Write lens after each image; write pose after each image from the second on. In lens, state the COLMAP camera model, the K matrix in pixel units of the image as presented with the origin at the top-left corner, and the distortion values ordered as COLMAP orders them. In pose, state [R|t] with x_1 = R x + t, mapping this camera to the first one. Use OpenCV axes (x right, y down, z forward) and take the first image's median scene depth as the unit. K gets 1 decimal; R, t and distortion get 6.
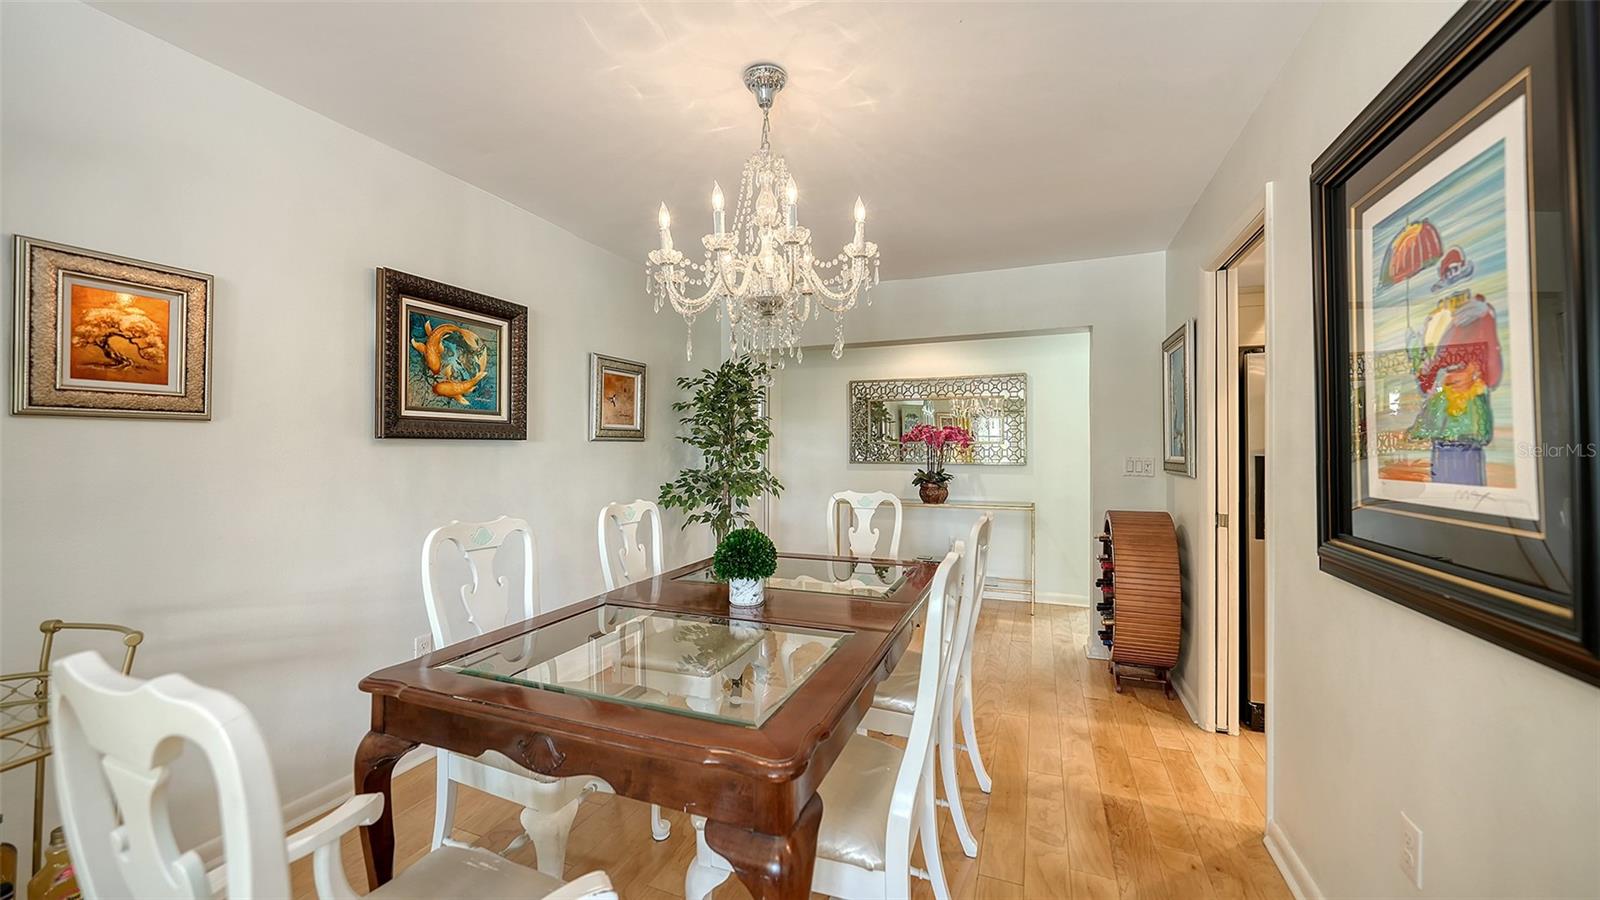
lens RADIAL K [[574.0, 0, 777.0], [0, 574.0, 438.9], [0, 0, 1]] dist [-0.000536, -0.000079]
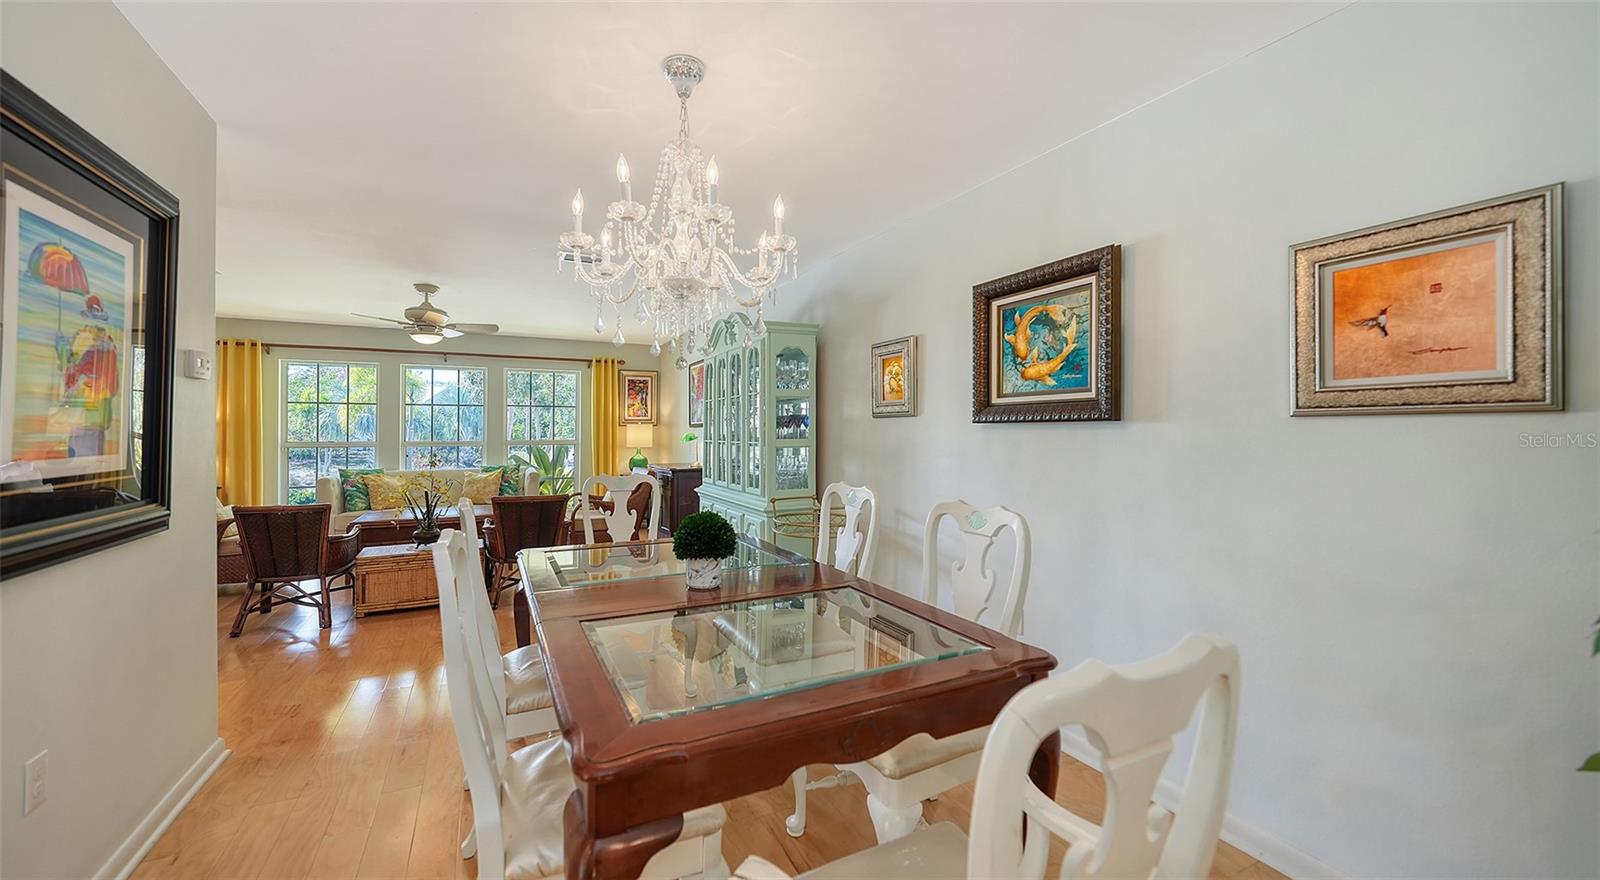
lens RADIAL K [[574.0, 0, 786.0], [0, 574.0, 428.0], [0, 0, 1]] dist [-0.000536, -0.000079]
pose [[-0.625865, -0.003839, -0.779922, 0.476290], [0.012729, 0.999804, -0.015136, 0.020063], [0.779827, -0.019401, -0.625694, 1.281972]]
